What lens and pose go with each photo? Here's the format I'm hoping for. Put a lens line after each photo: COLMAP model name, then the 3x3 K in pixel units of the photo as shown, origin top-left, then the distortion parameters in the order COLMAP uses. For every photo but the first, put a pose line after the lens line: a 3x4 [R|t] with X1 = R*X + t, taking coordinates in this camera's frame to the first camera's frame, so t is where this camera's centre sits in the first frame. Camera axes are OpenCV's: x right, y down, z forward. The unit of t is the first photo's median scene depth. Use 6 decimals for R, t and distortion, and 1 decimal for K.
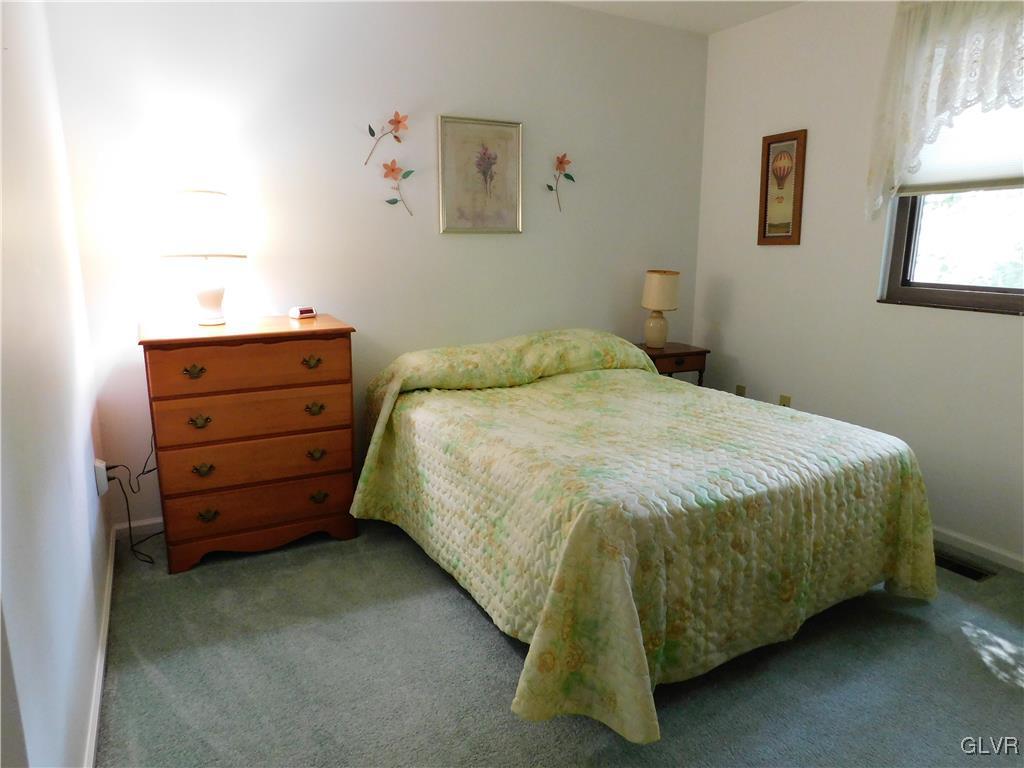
lens RADIAL K [[678.5, 0, 505.5], [0, 678.5, 390.9], [0, 0, 1]] dist [-0.069773, 0.055464]
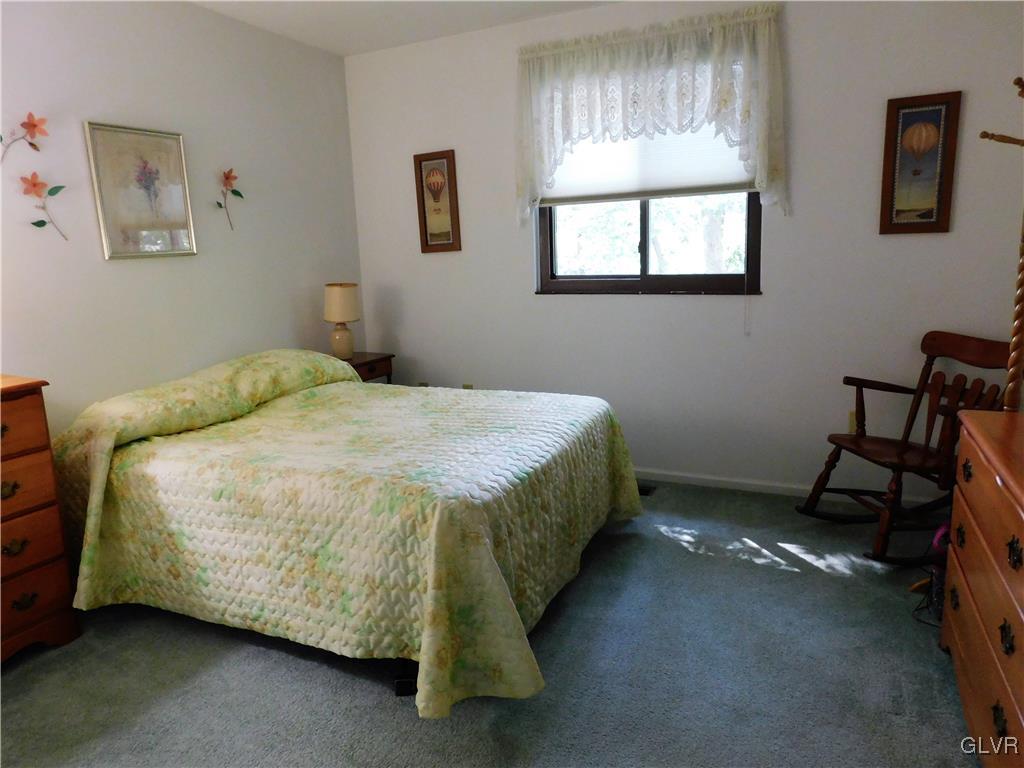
lens RADIAL K [[678.5, 0, 509.2], [0, 678.5, 393.2], [0, 0, 1]] dist [-0.069773, 0.055464]
pose [[0.807842, -0.163068, 0.566392, -0.229080], [0.170947, 0.984483, 0.039618, -0.015285], [-0.564064, 0.064818, 0.823183, 0.033863]]
